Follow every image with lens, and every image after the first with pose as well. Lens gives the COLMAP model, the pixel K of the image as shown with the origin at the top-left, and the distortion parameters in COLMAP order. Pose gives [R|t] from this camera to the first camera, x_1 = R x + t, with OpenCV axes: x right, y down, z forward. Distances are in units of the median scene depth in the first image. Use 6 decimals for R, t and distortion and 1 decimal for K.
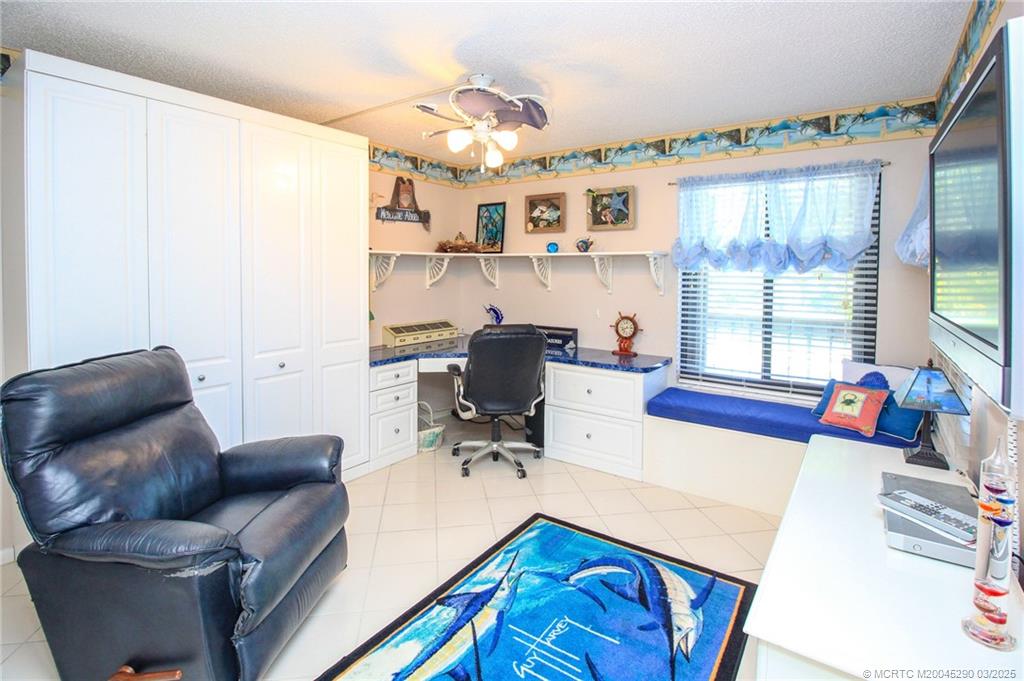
lens RADIAL K [[513.9, 0, 508.3], [0, 513.9, 309.4], [0, 0, 1]] dist [-0.000896, -0.000595]
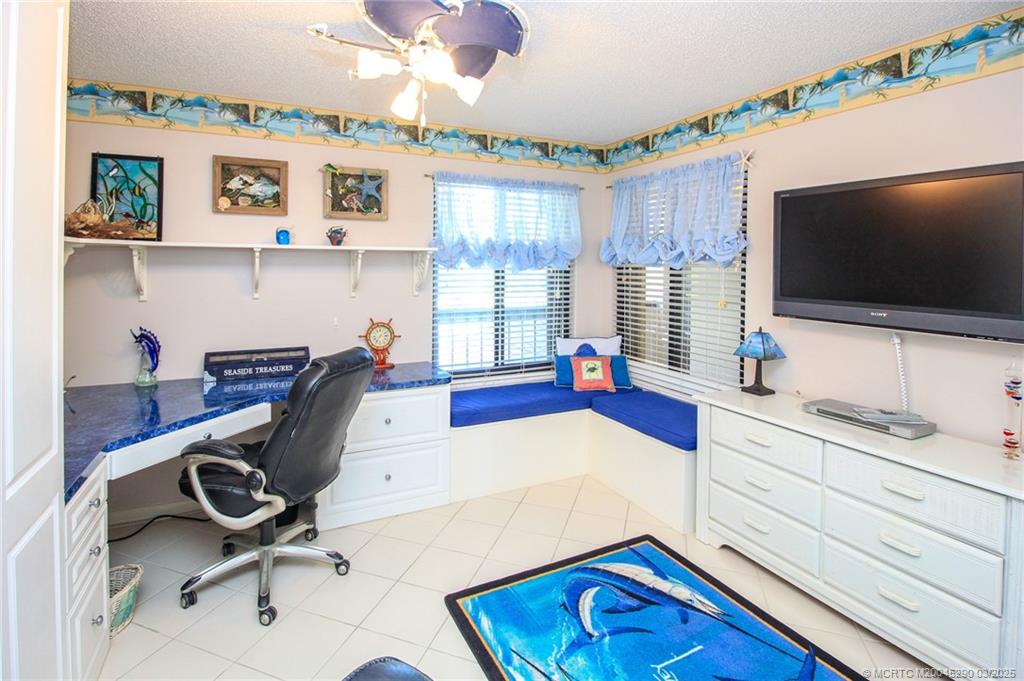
lens RADIAL K [[494.4, 0, 529.0], [0, 494.4, 288.2], [0, 0, 1]] dist [-0.000137, -0.012452]
pose [[0.471920, -0.043360, 0.880575, -0.439105], [0.066840, 0.997675, 0.013305, -0.044847], [-0.879104, 0.052578, 0.473721, 0.472533]]
